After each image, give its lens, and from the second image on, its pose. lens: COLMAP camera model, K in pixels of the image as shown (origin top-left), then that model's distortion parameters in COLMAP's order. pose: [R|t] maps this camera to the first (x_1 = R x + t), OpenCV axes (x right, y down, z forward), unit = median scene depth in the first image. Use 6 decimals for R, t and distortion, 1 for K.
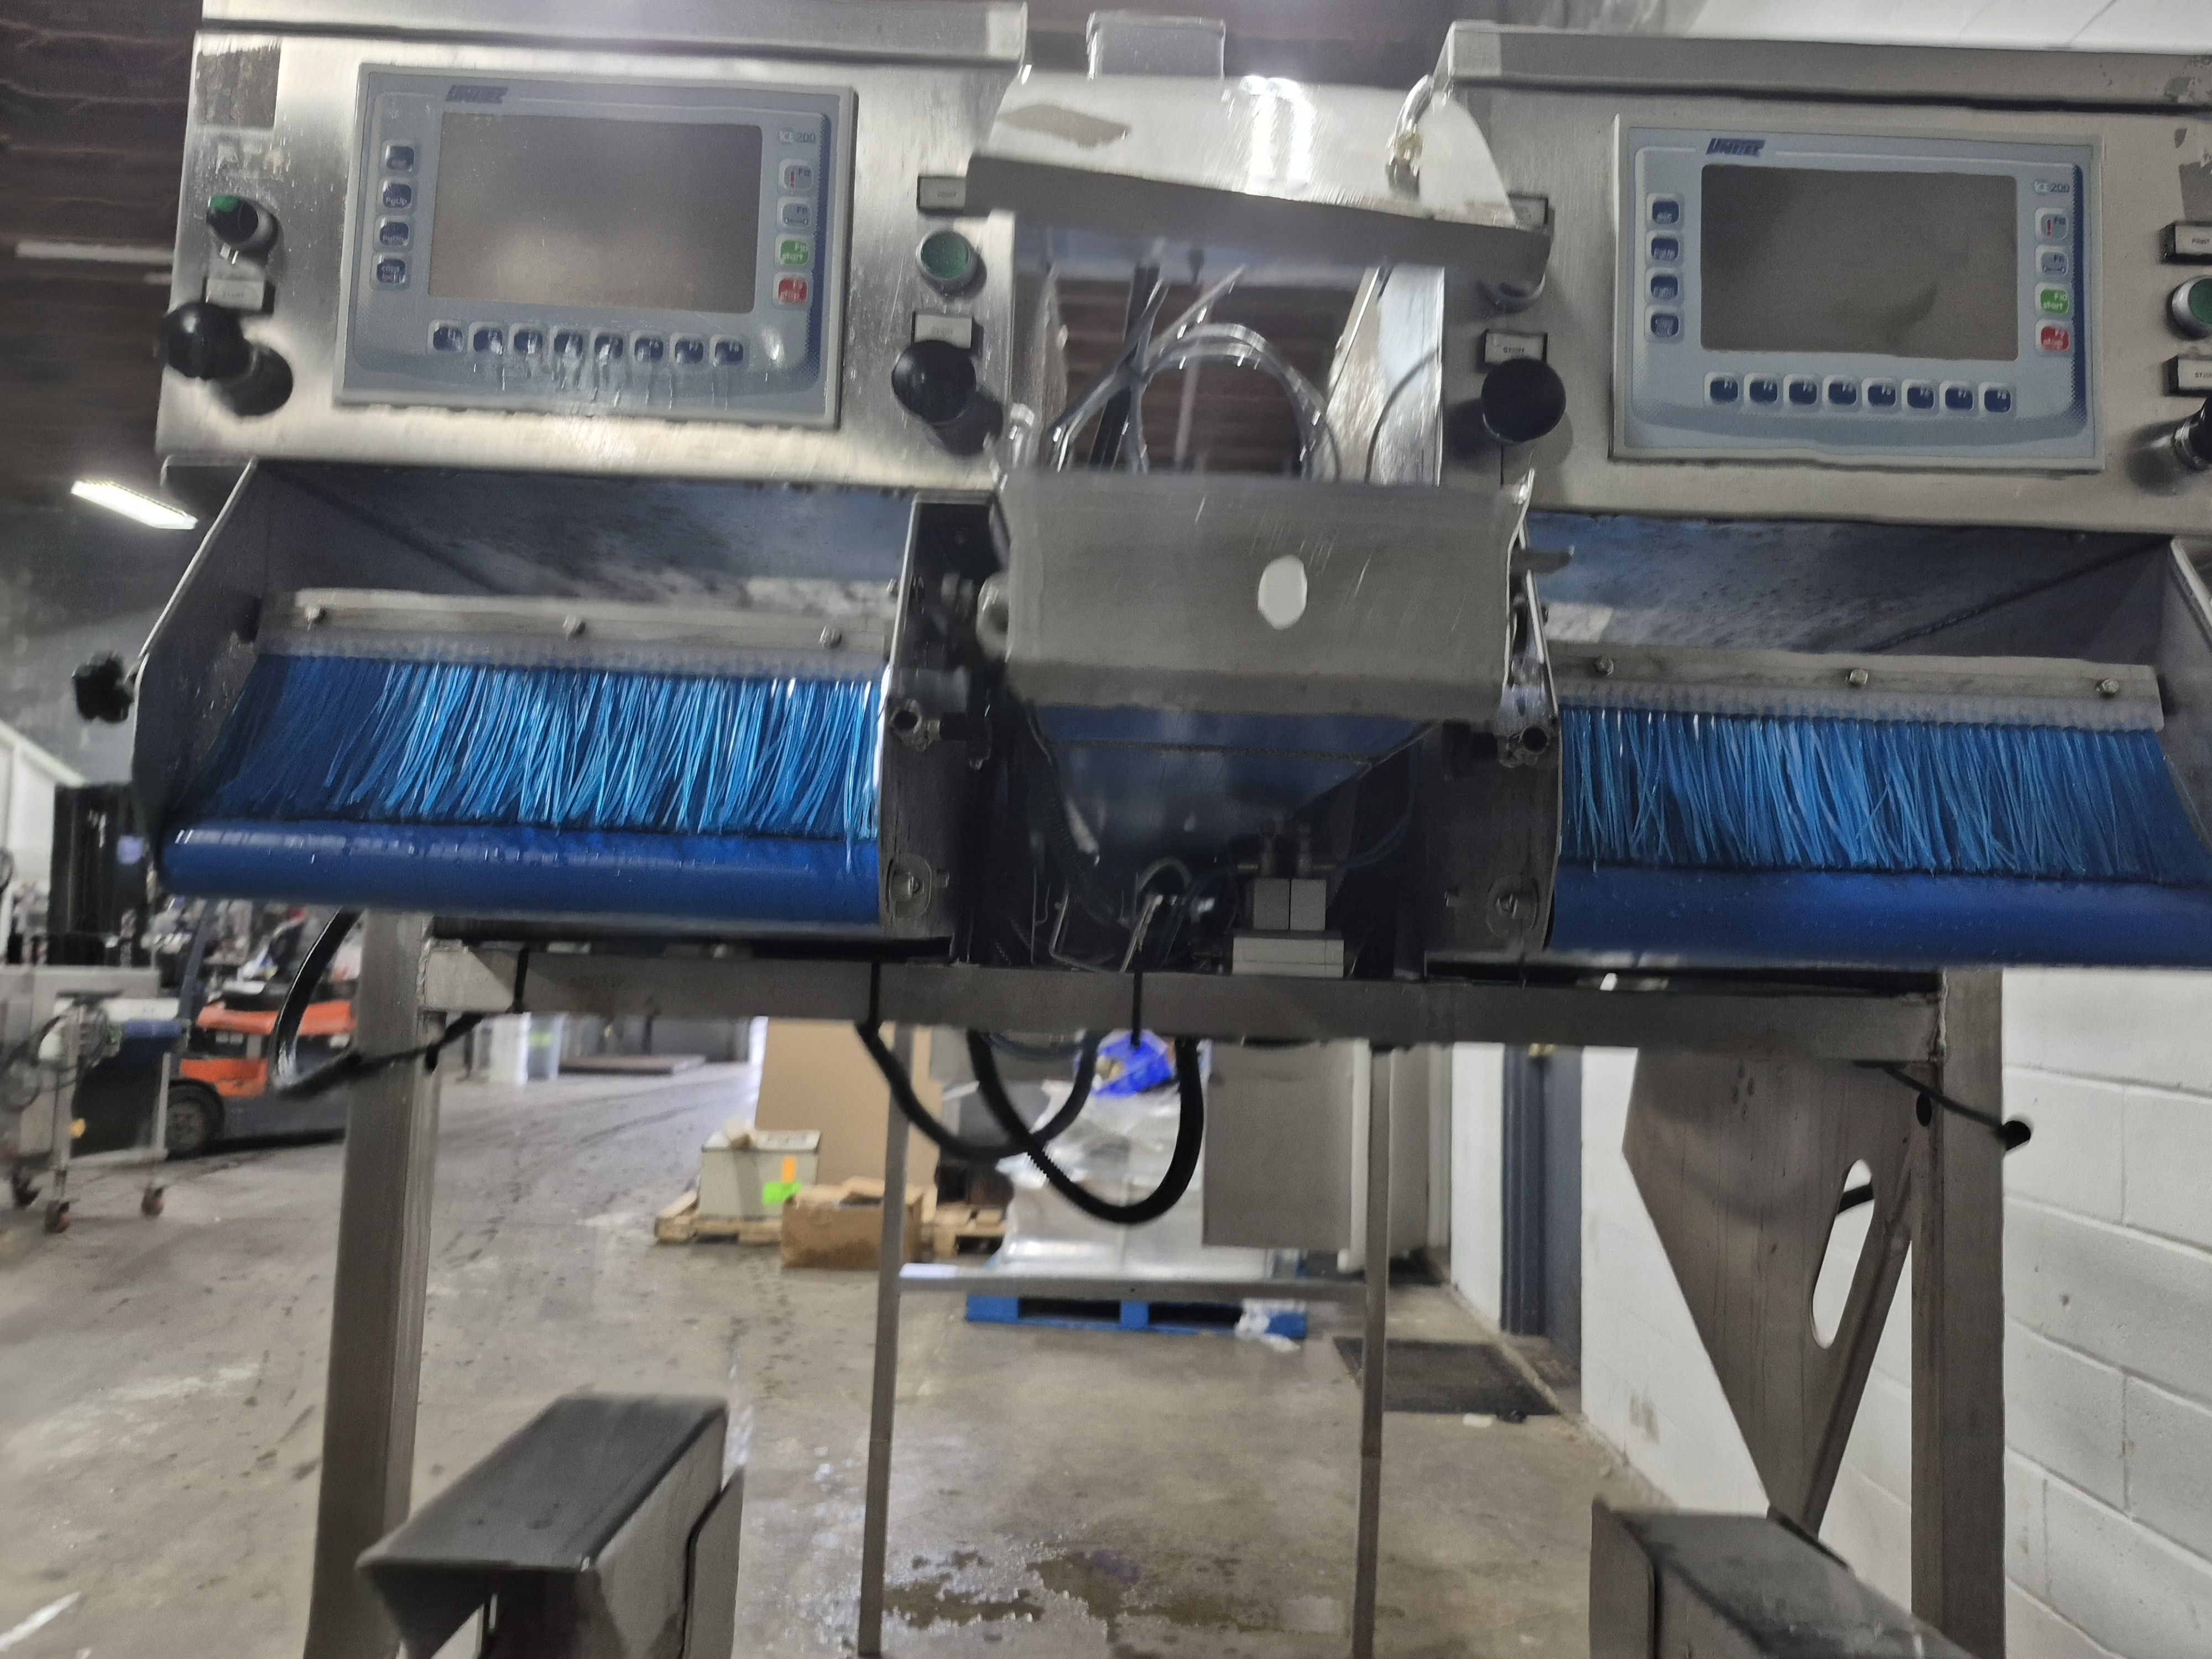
lens RADIAL K [[1670.5, 0, 1127.7], [0, 1670.5, 831.1], [0, 0, 1]] dist [0.088010, -0.107277]
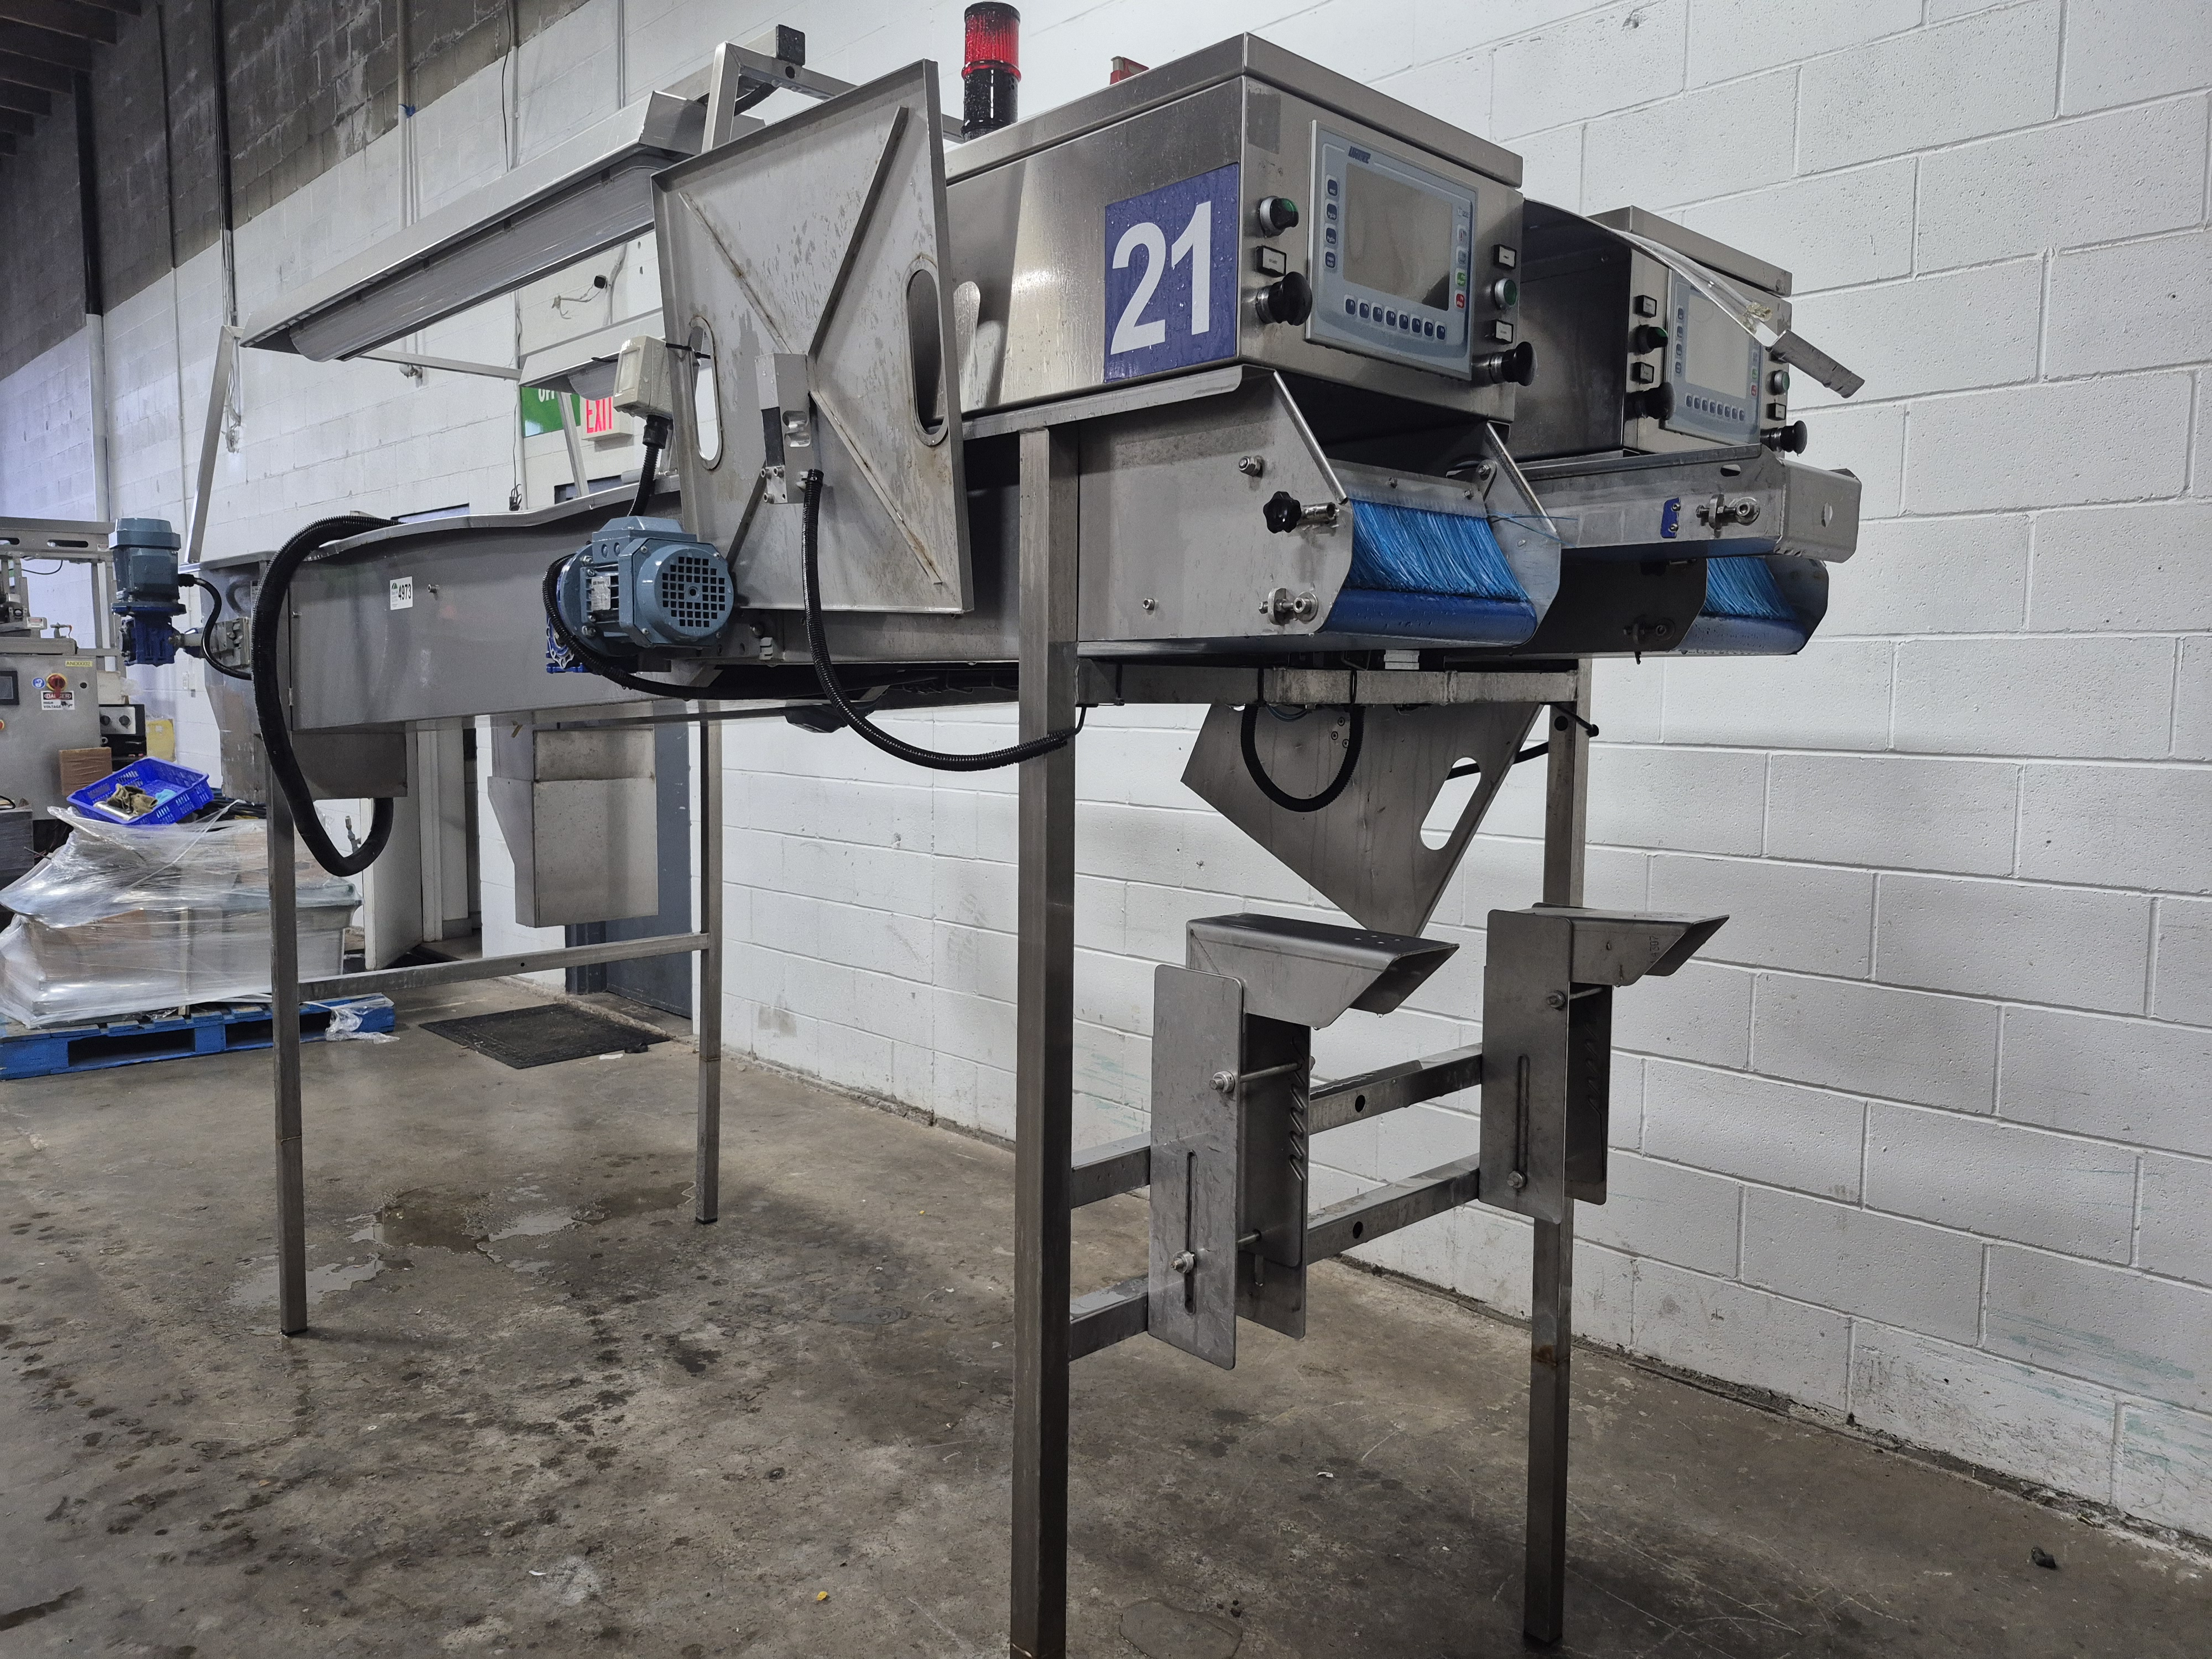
lens RADIAL K [[1547.1, 0, 1080.1], [0, 1547.1, 823.6], [0, 0, 1]] dist [0.078910, -0.089748]
pose [[0.730760, -0.088815, 0.676832, -0.312726], [-0.027449, 0.986875, 0.159136, -0.002345], [-0.682082, -0.134869, 0.718731, -0.008759]]
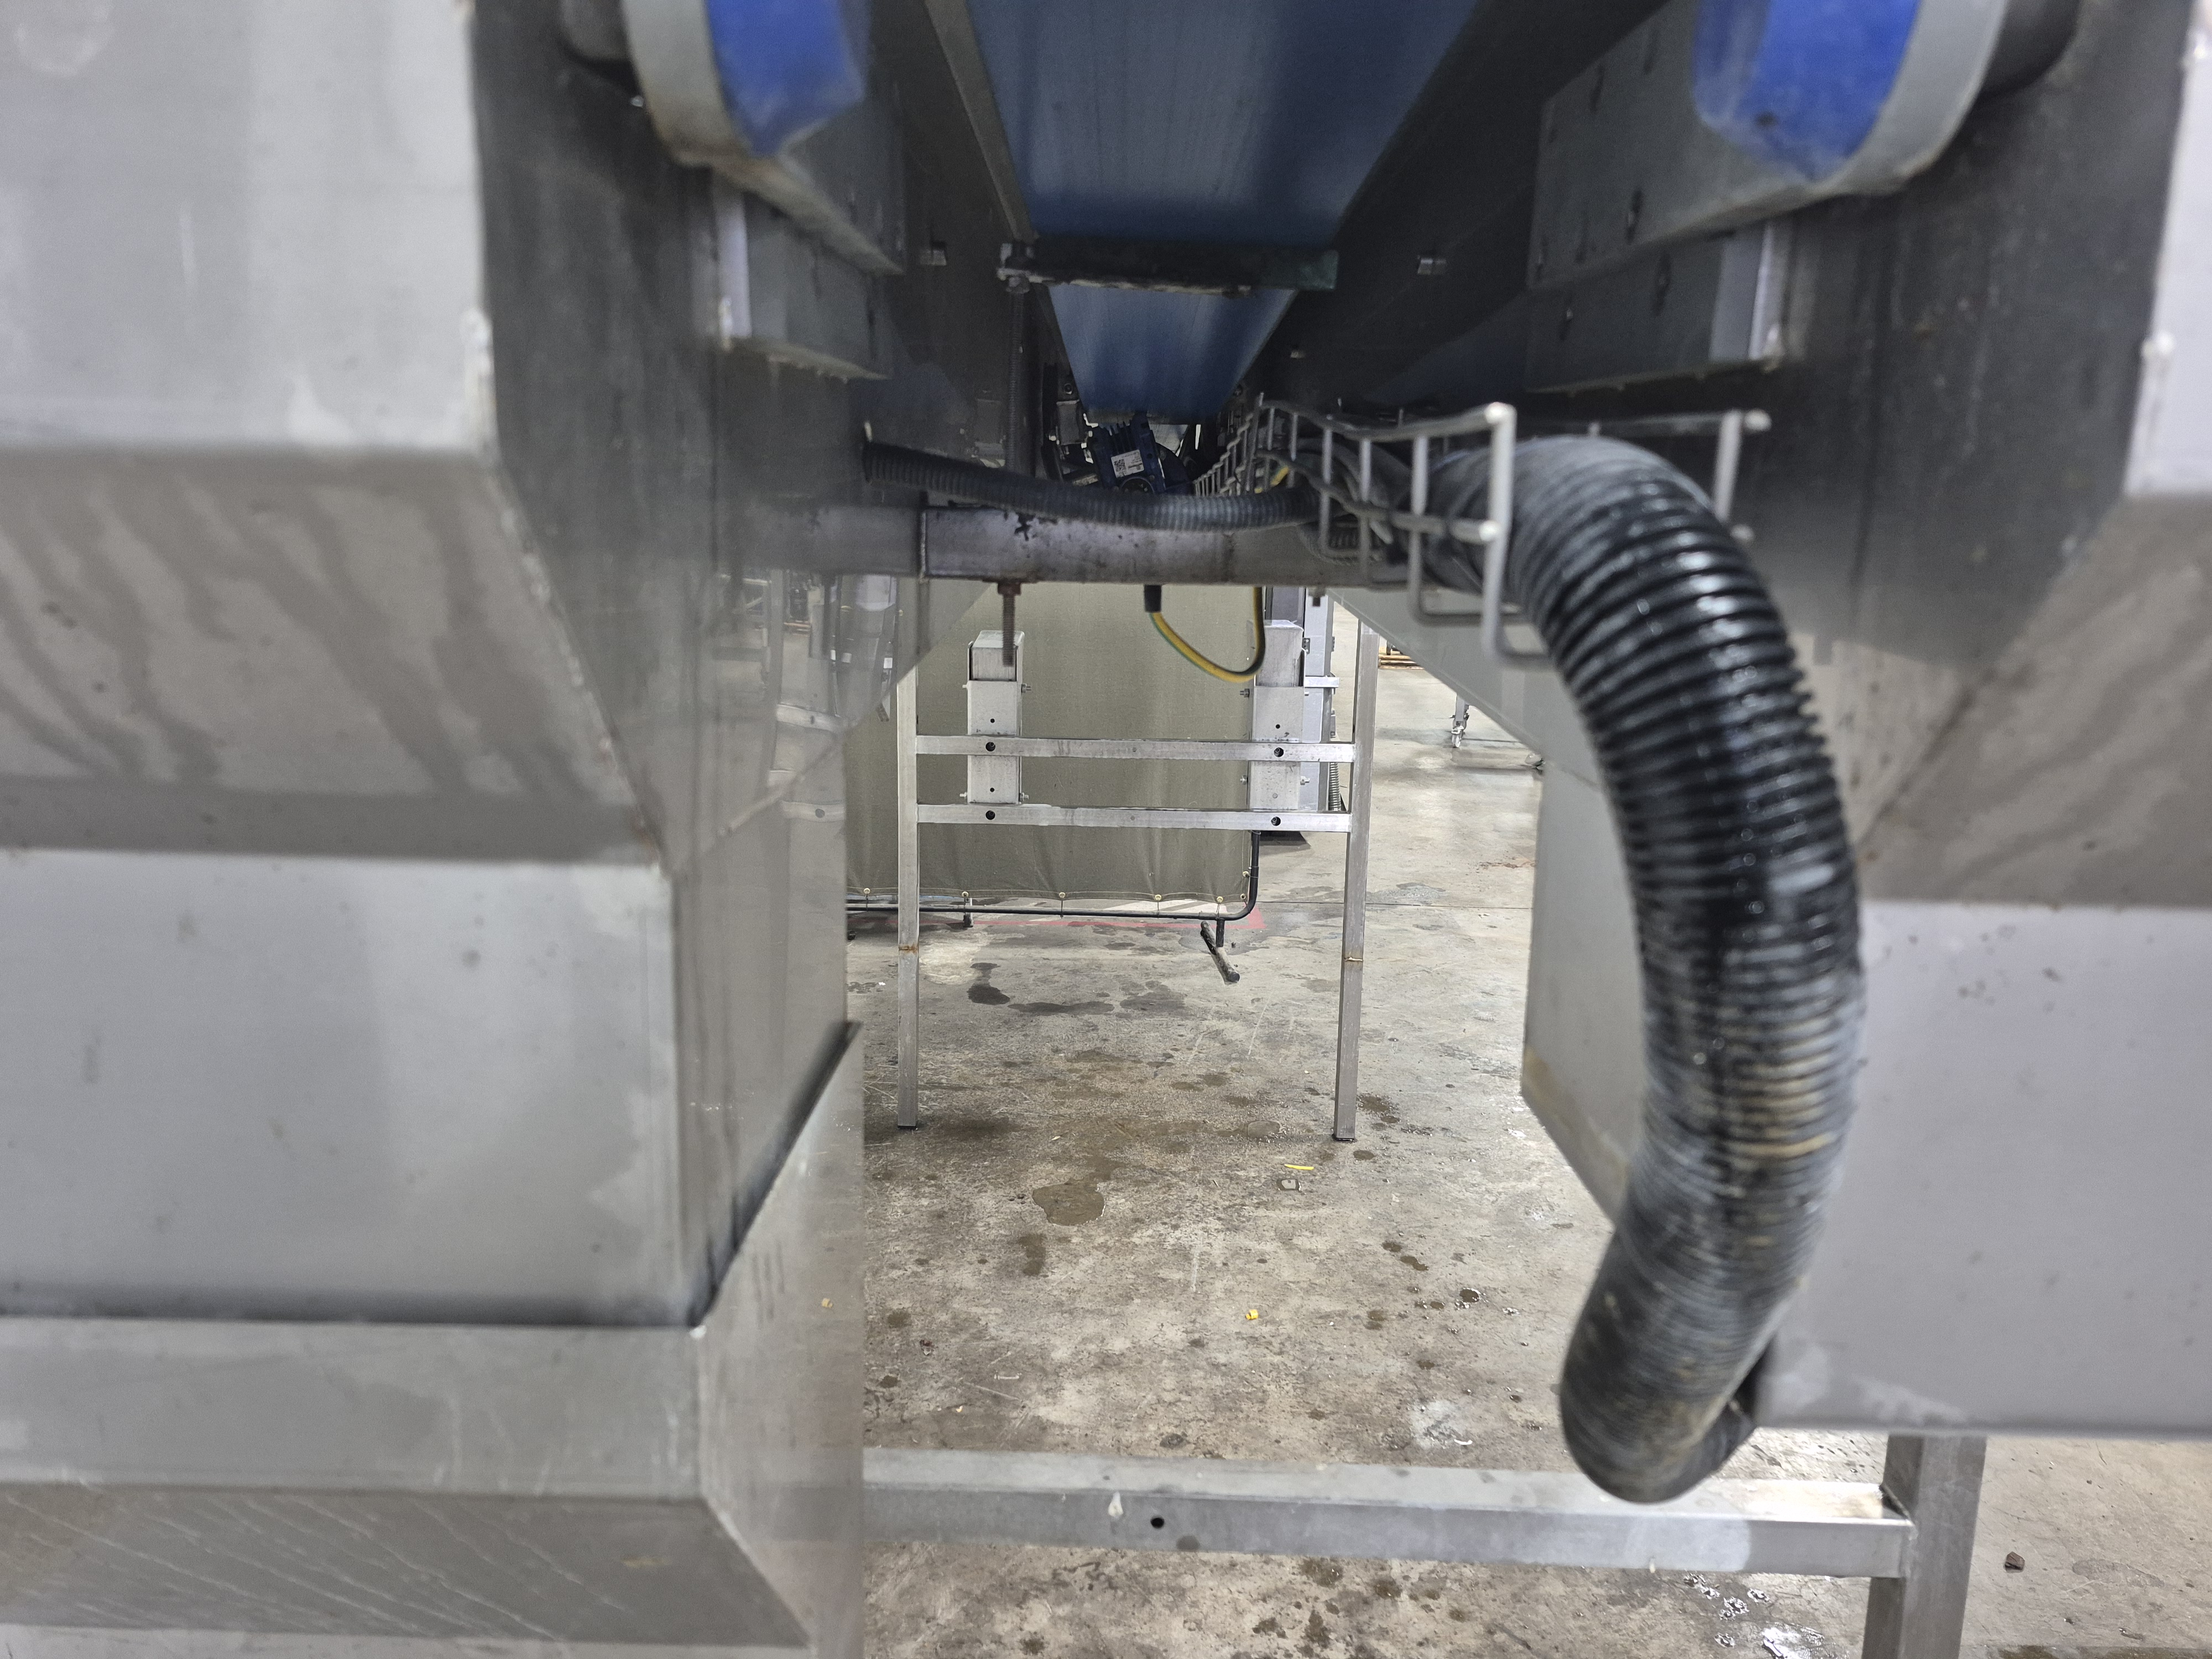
lens RADIAL K [[1517.9, 0, 1094.5], [0, 1517.9, 825.3], [0, 0, 1]] dist [0.080124, -0.076832]
pose [[-0.998291, -0.057779, 0.008769, 0.015239], [-0.056146, 0.989872, 0.130387, 0.075599], [-0.016213, 0.129672, -0.991424, 0.932149]]
